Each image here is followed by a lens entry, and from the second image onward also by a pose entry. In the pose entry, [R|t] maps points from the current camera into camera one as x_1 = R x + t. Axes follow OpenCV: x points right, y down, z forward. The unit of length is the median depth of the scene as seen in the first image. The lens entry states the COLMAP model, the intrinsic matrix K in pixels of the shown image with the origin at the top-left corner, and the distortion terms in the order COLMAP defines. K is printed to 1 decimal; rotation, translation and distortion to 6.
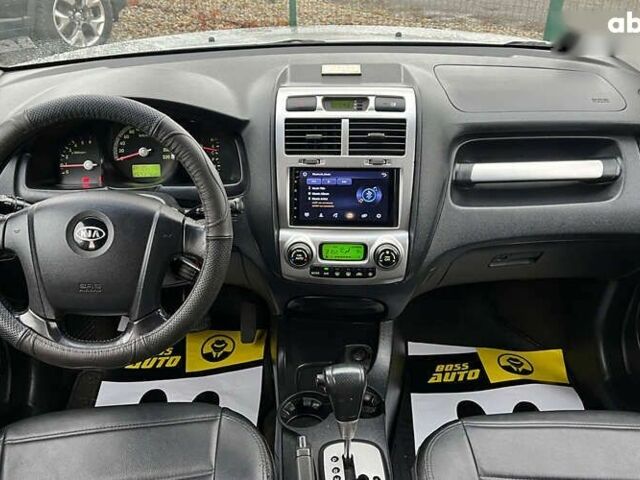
lens RADIAL K [[630.5, 0, 320.3], [0, 630.5, 225.6], [0, 0, 1]] dist [0.004628, -0.006787]
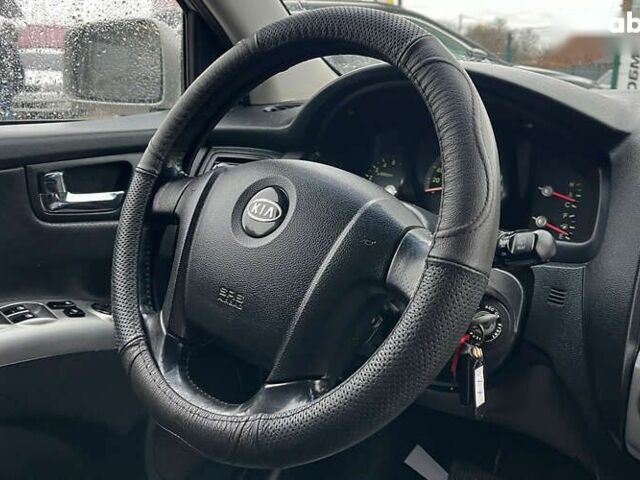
lens RADIAL K [[623.3, 0, 347.0], [0, 623.3, 180.2], [0, 0, 1]] dist [0.052410, -0.001800]
pose [[0.759673, 0.125700, -0.638041, 0.054086], [-0.337260, 0.915035, -0.221282, 0.073626], [0.556015, 0.383288, 0.737522, 0.484955]]
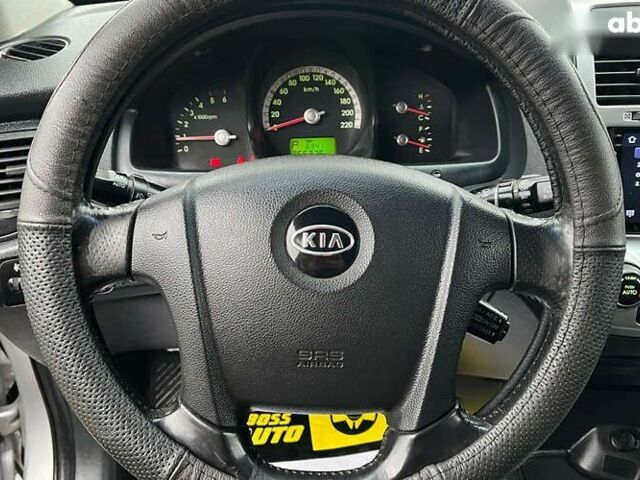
lens RADIAL K [[612.6, 0, 320.0], [0, 612.6, 240.0], [0, 0, 1]] dist [0.061390, -0.004161]
pose [[0.999938, -0.001201, -0.011027, -0.293205], [0.000955, 0.999752, -0.022247, 0.018337], [0.011051, 0.022235, 0.999692, 0.450366]]
